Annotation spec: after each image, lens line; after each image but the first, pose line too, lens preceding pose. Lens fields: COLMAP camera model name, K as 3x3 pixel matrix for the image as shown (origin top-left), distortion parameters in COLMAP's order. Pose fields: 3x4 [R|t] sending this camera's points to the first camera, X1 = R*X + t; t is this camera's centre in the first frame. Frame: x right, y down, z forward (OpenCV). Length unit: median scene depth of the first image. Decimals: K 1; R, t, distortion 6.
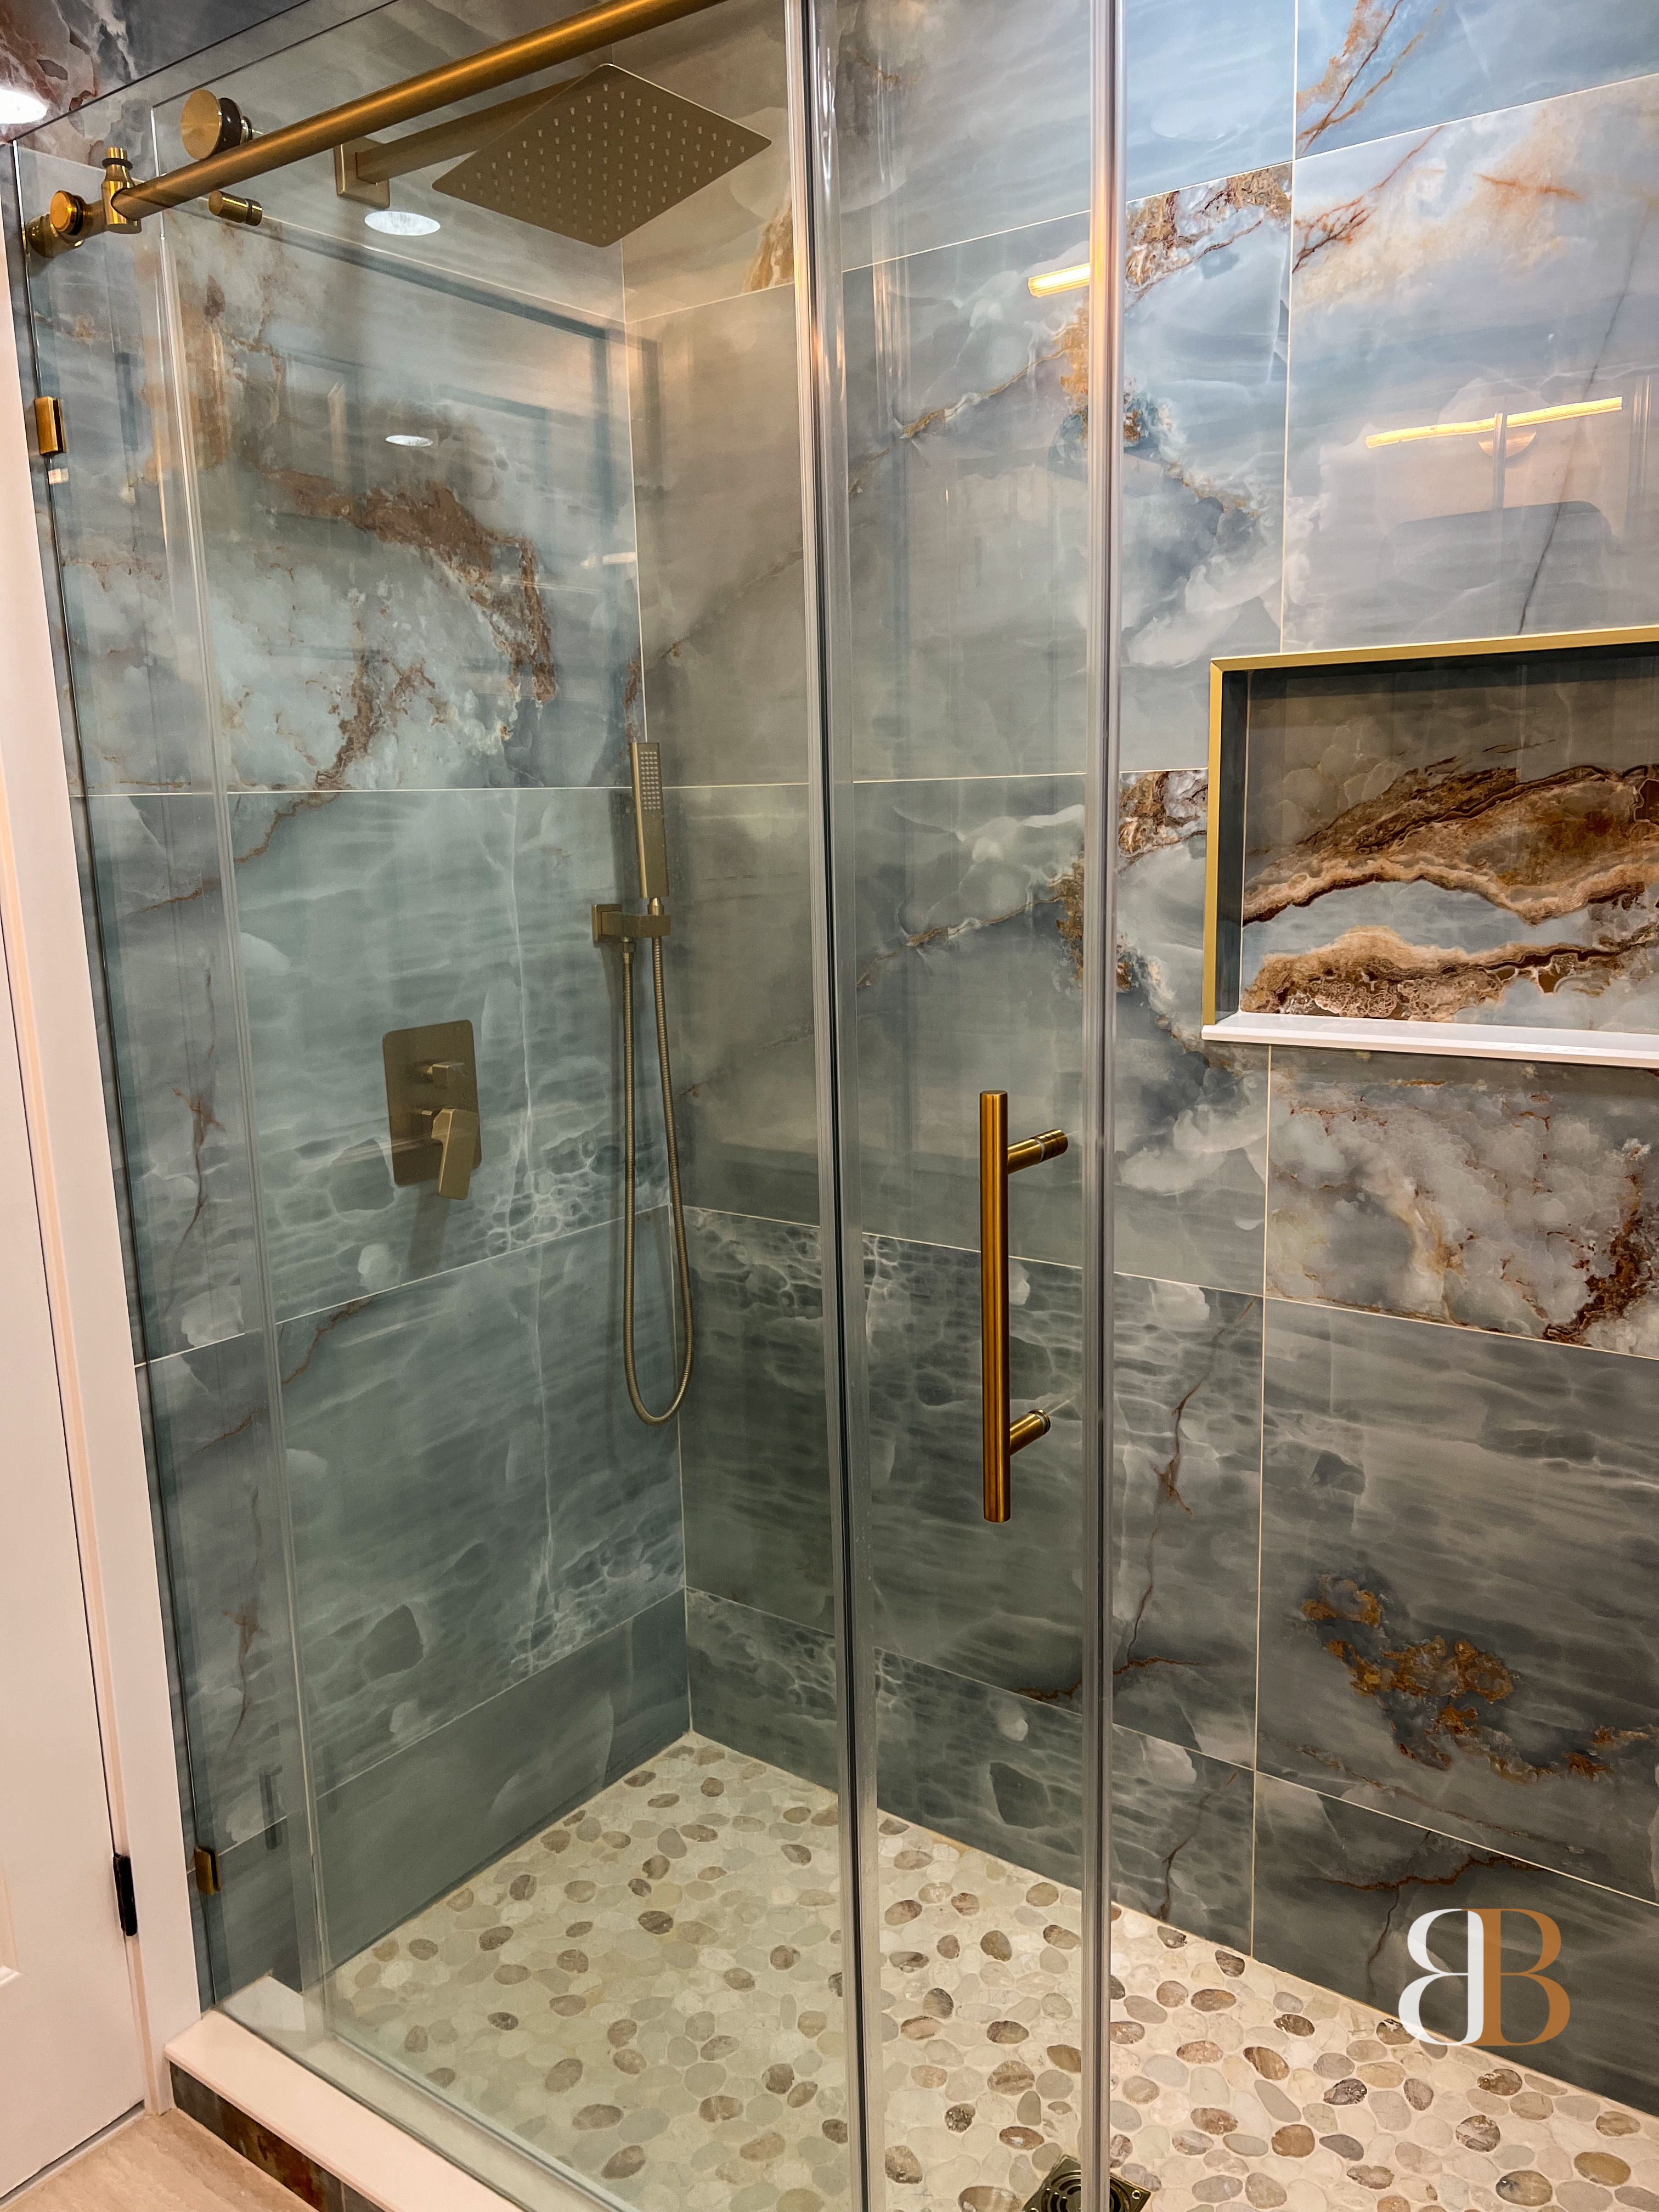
lens RADIAL K [[1672.3, 0, 837.5], [0, 1672.3, 1117.9], [0, 0, 1]] dist [0.051014, -0.063722]
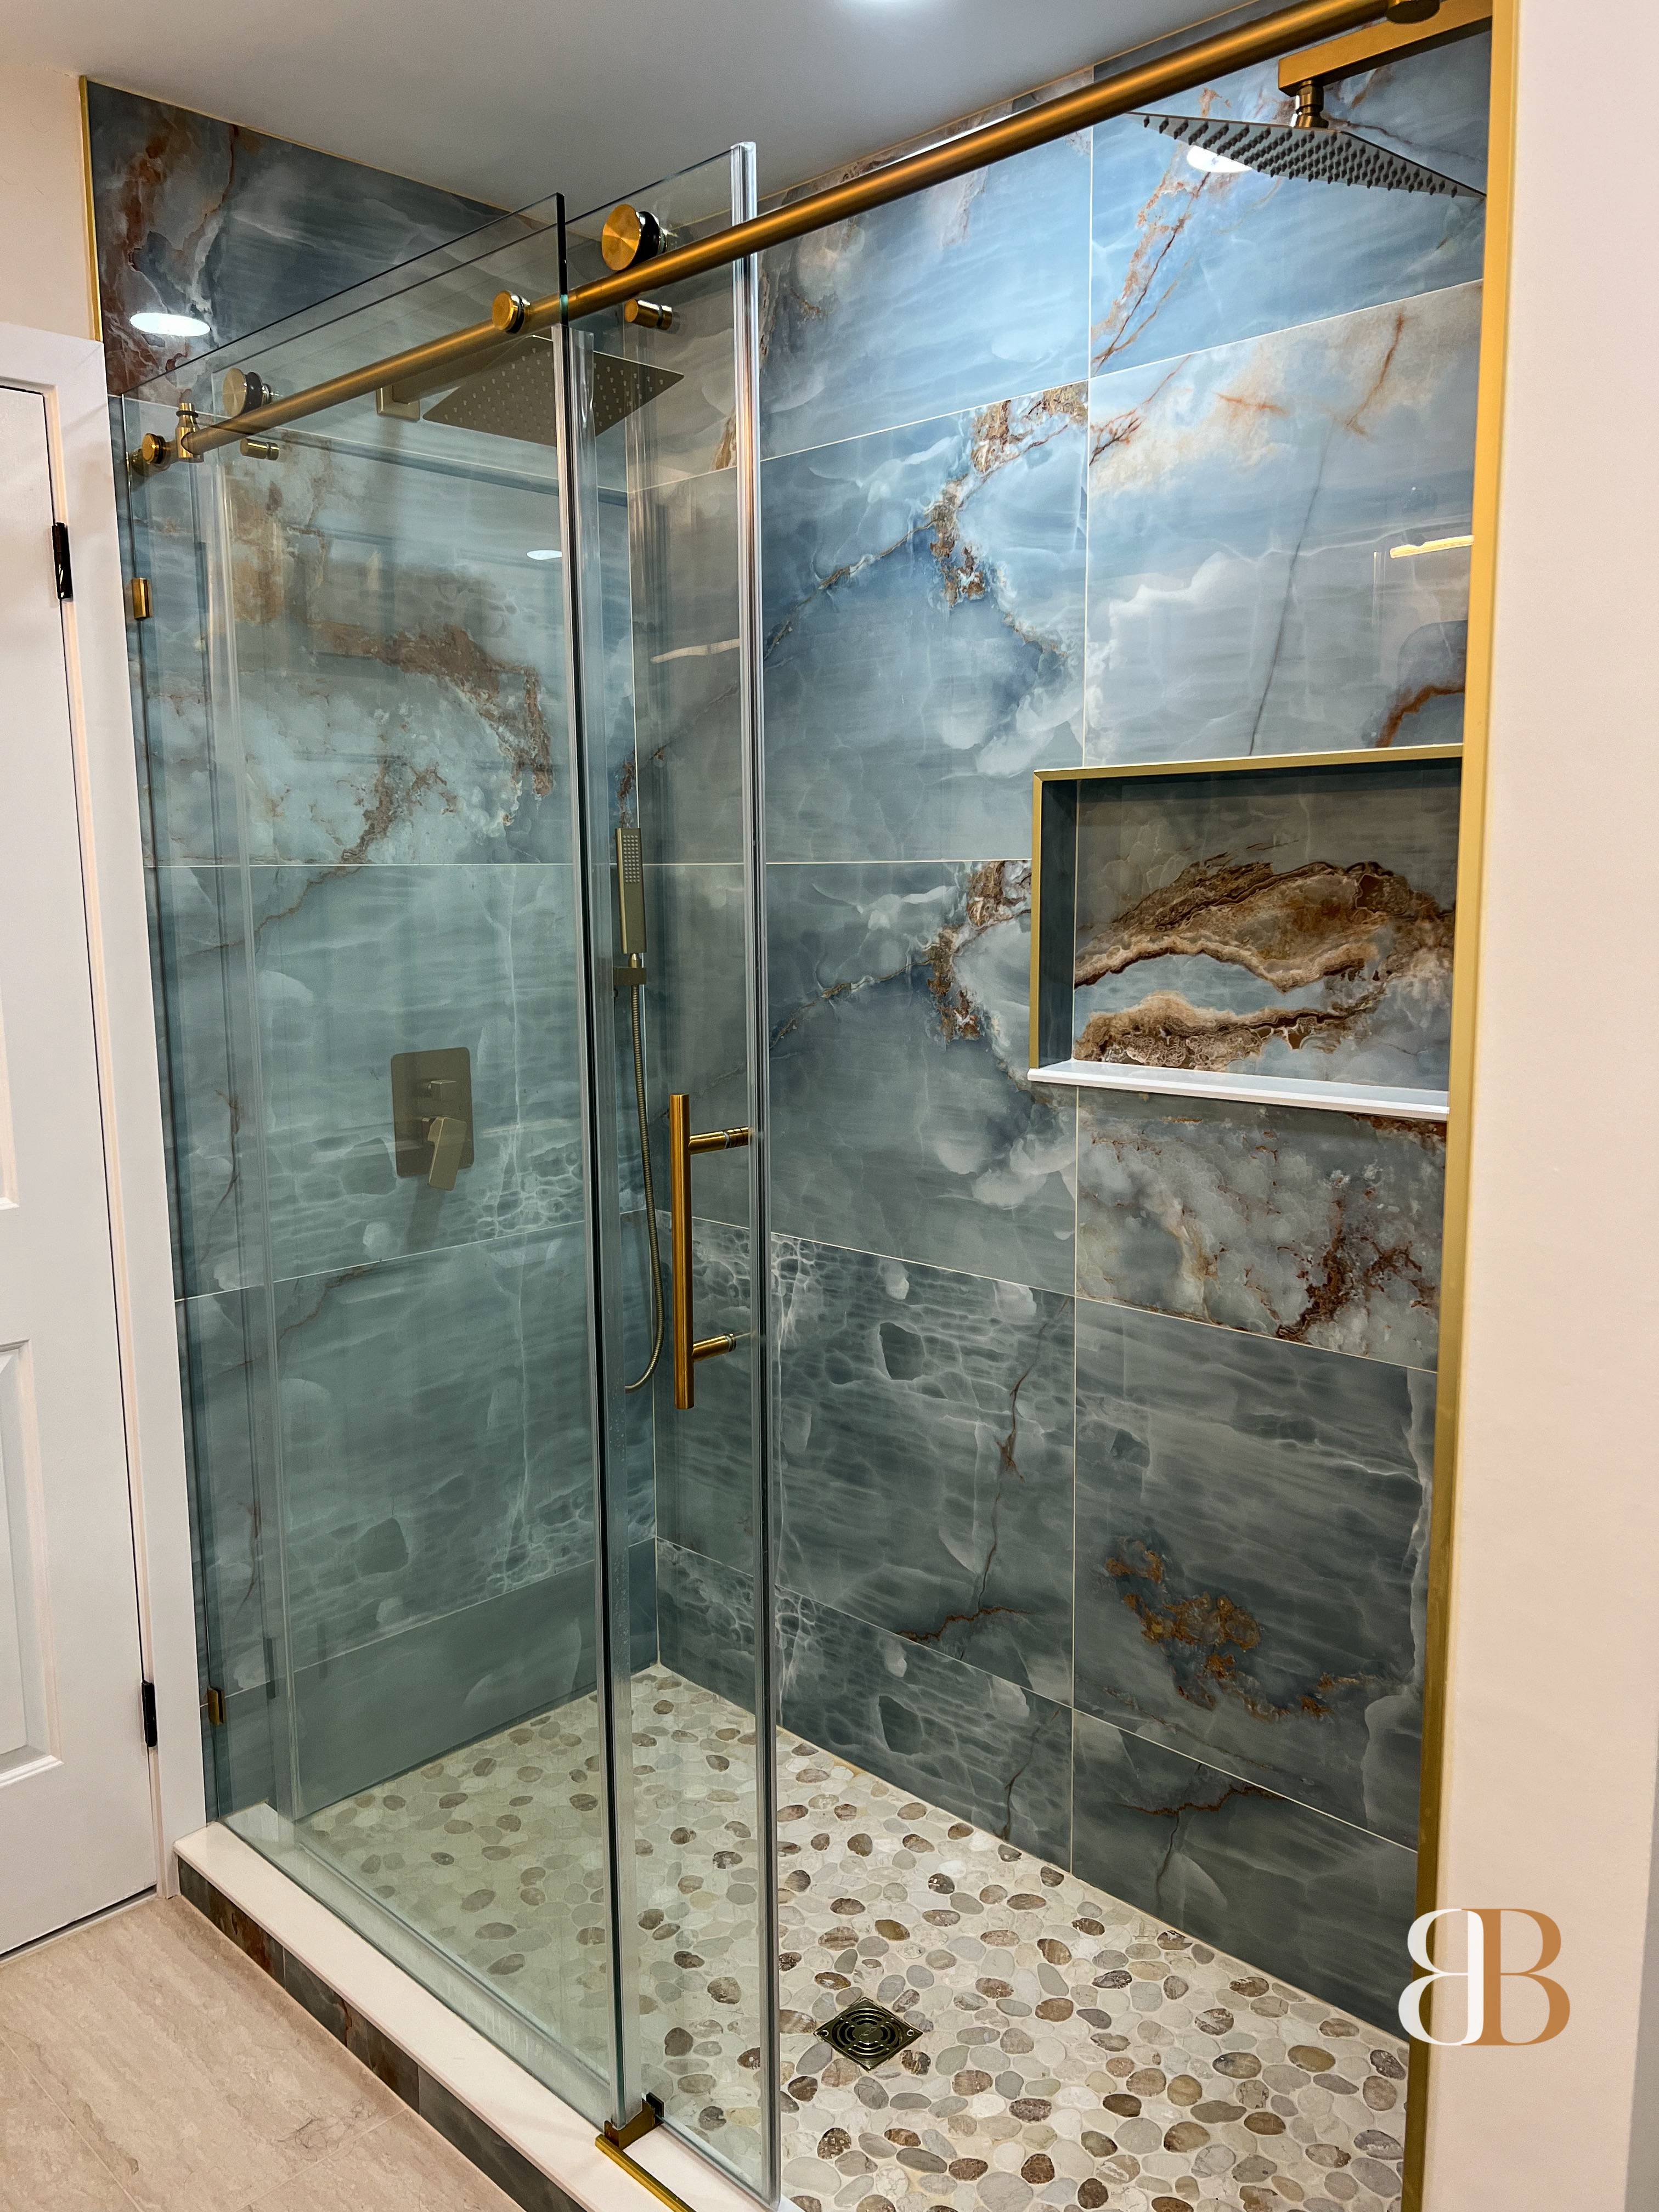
lens RADIAL K [[1672.3, 0, 814.9], [0, 1672.3, 1107.6], [0, 0, 1]] dist [0.051014, -0.063722]
pose [[0.989169, 0.036387, -0.142198, 0.238966], [-0.042454, 0.998303, -0.039865, 0.027601], [0.140506, 0.045470, 0.989035, -0.214275]]
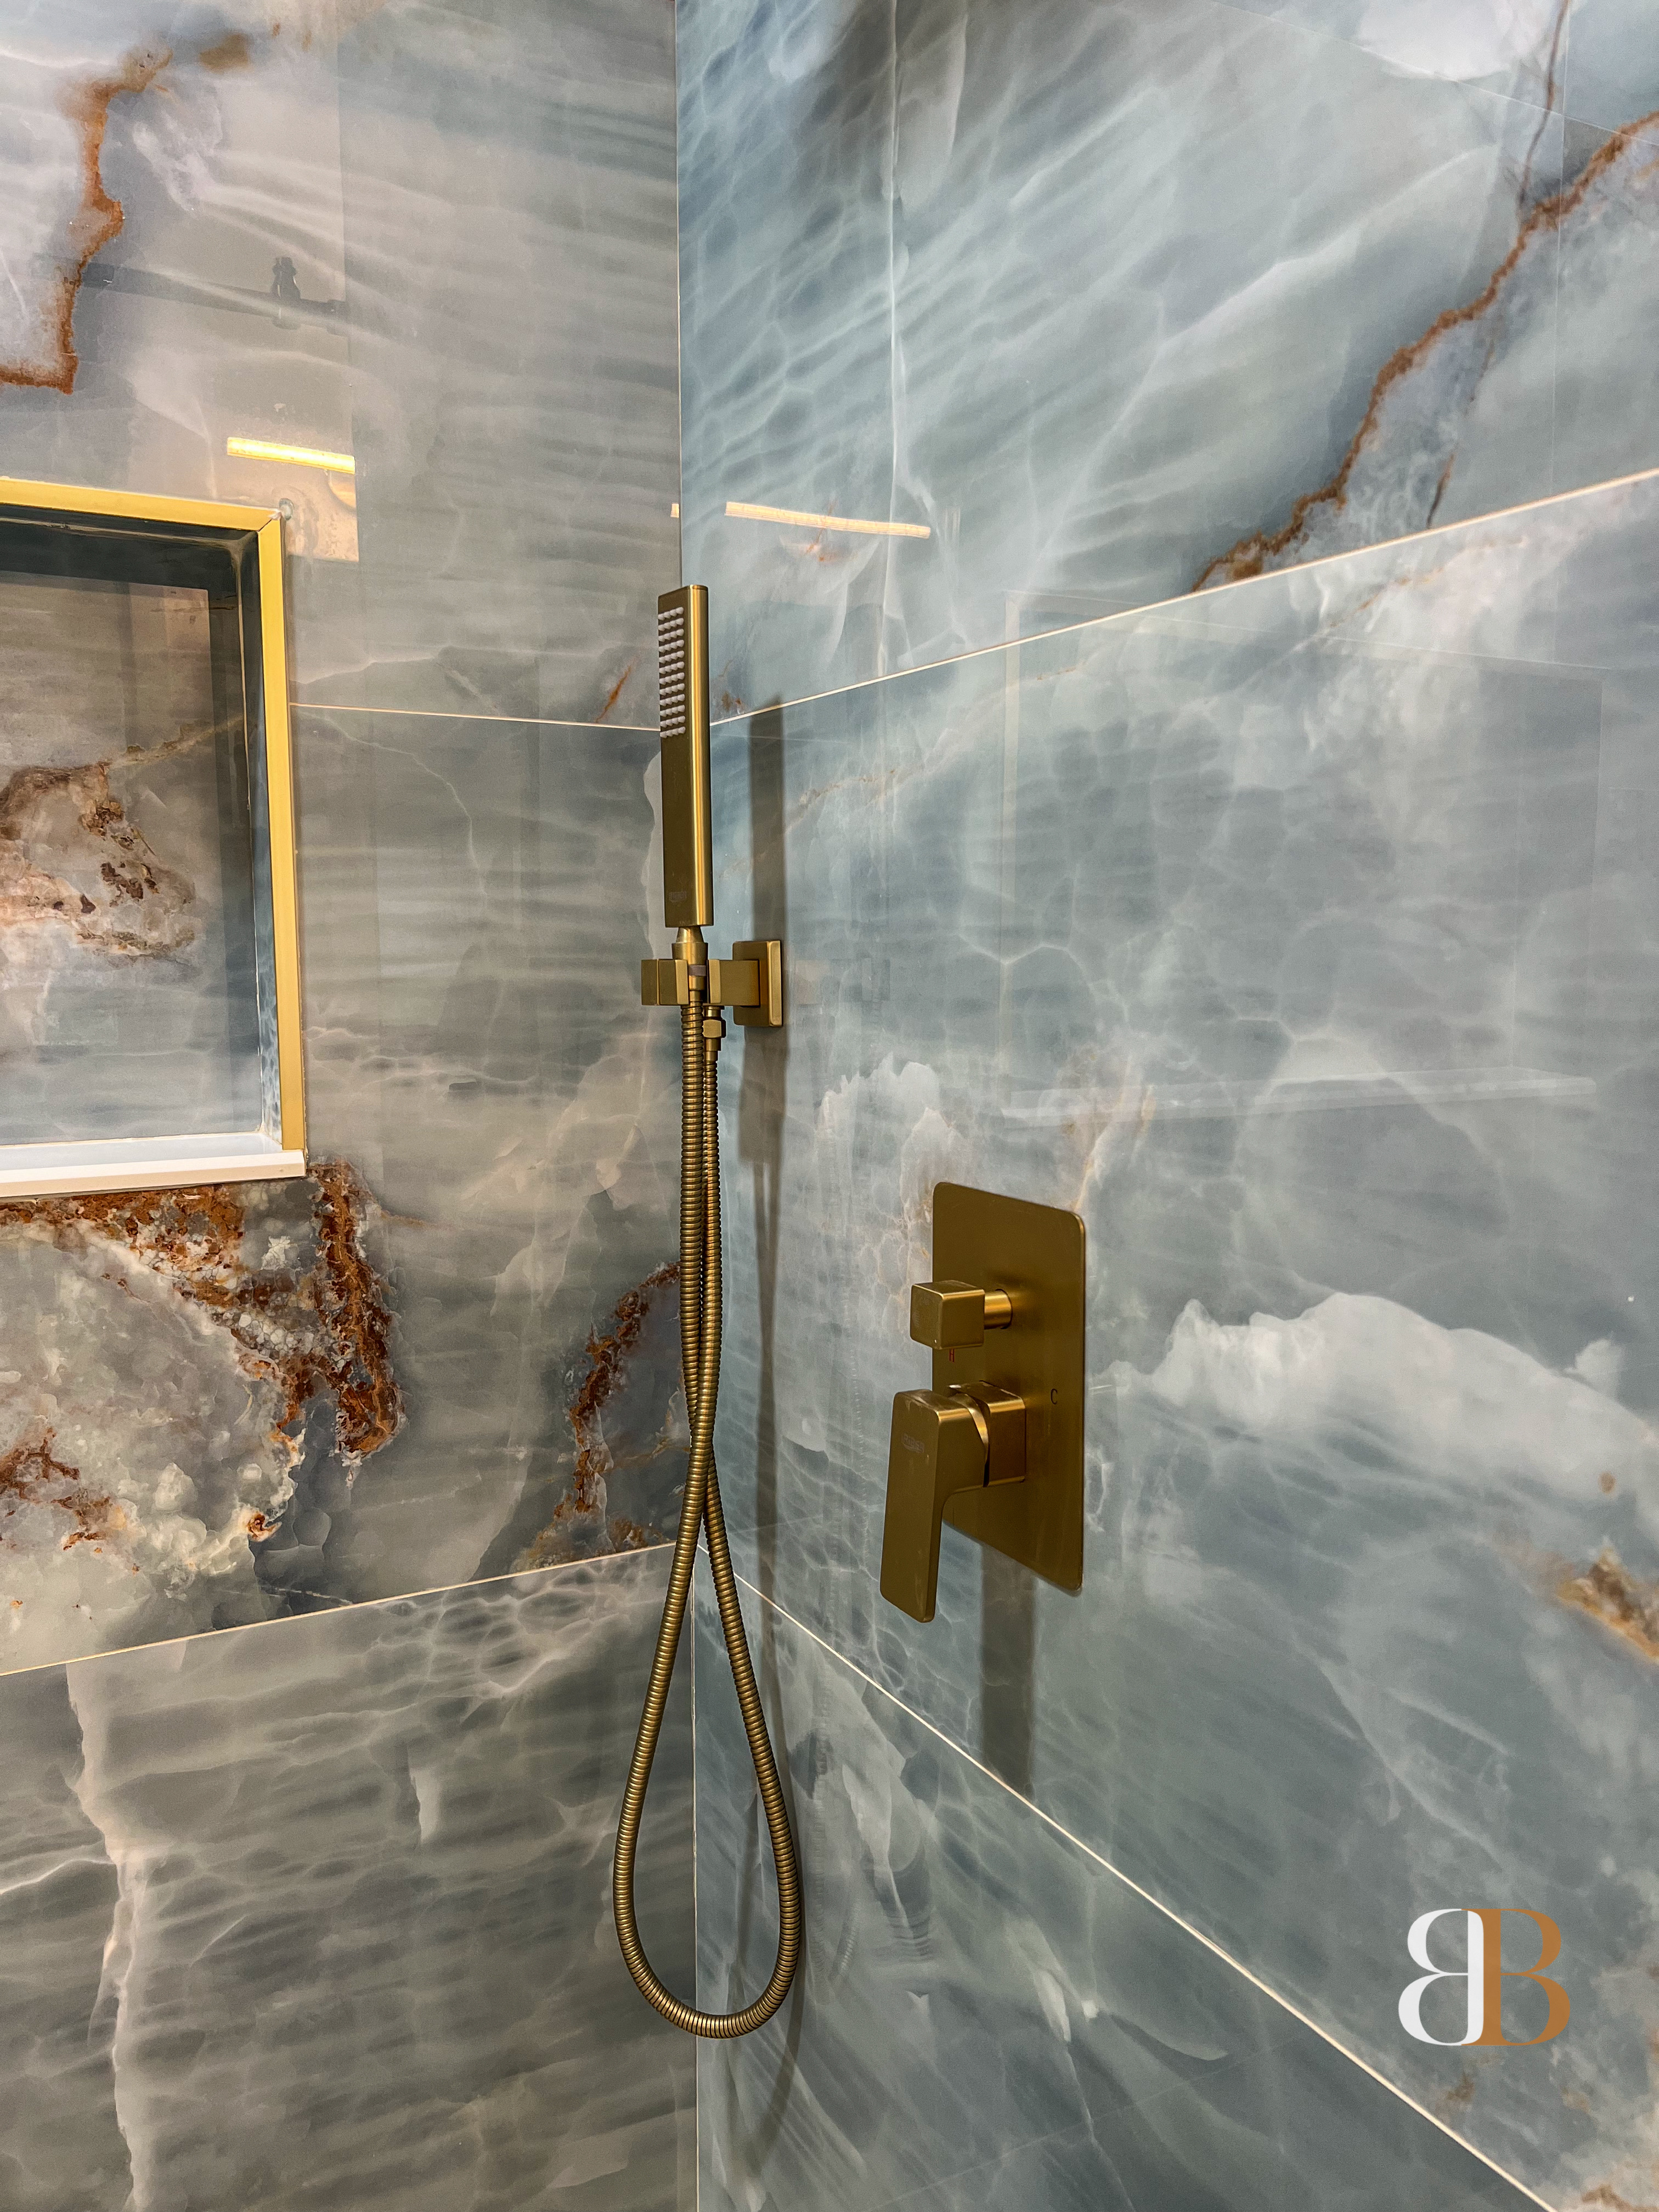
lens RADIAL K [[1672.3, 0, 838.4], [0, 1672.3, 1114.9], [0, 0, 1]] dist [0.051014, -0.063722]
pose [[0.429511, -0.069766, 0.900363, 0.081158], [0.160252, 0.987076, 0.000039, -0.006636], [-0.888729, 0.144268, 0.435140, 0.380049]]
